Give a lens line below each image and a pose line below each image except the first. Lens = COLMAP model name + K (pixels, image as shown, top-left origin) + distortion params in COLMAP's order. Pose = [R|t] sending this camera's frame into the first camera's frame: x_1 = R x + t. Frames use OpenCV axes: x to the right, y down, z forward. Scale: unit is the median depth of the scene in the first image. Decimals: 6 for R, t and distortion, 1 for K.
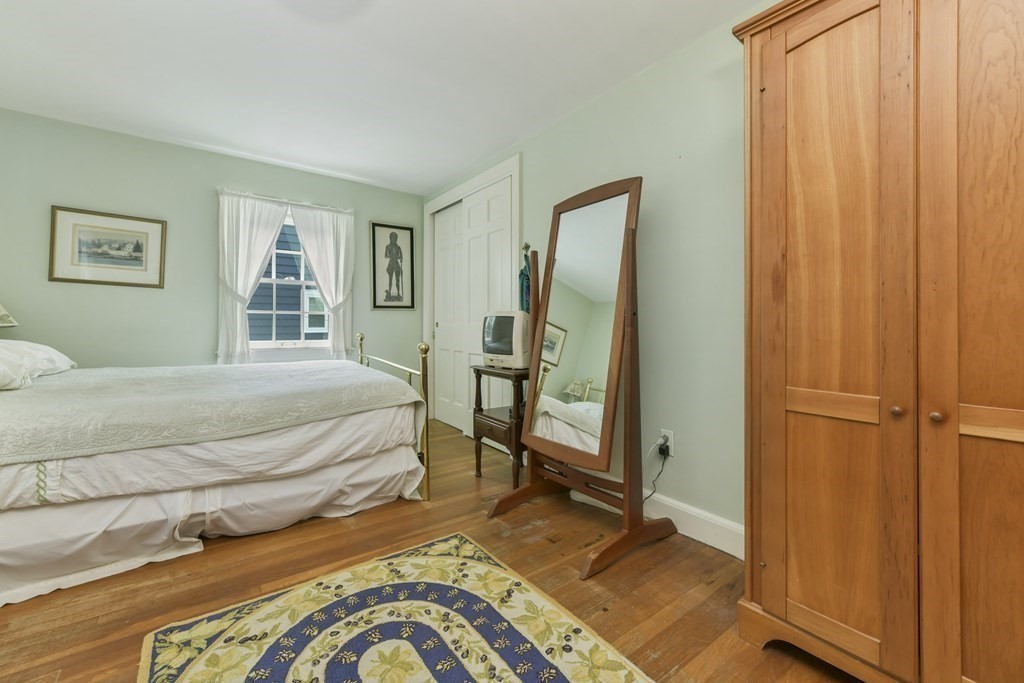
lens RADIAL K [[415.1, 0, 515.0], [0, 415.1, 327.5], [0, 0, 1]] dist [0.001394, 0.000423]
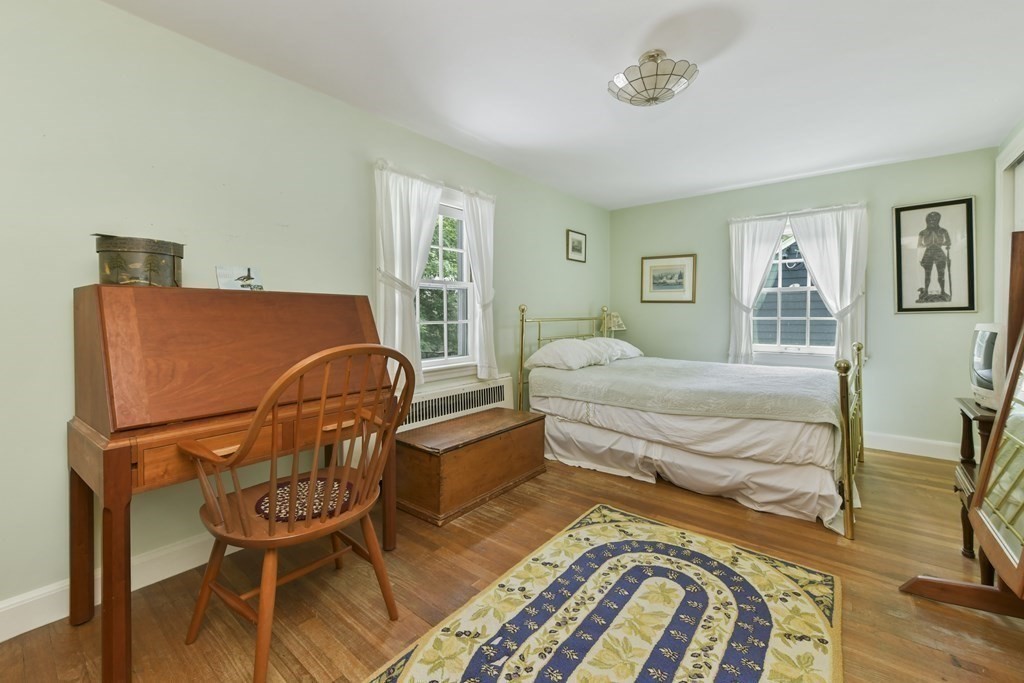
lens RADIAL K [[413.1, 0, 515.2], [0, 413.1, 337.4], [0, 0, 1]] dist [-0.001168, 0.002125]
pose [[0.266190, 0.037058, -0.963208, 0.557934], [-0.004525, 0.999298, 0.037196, -0.051619], [0.963910, -0.005543, 0.266171, 0.113026]]
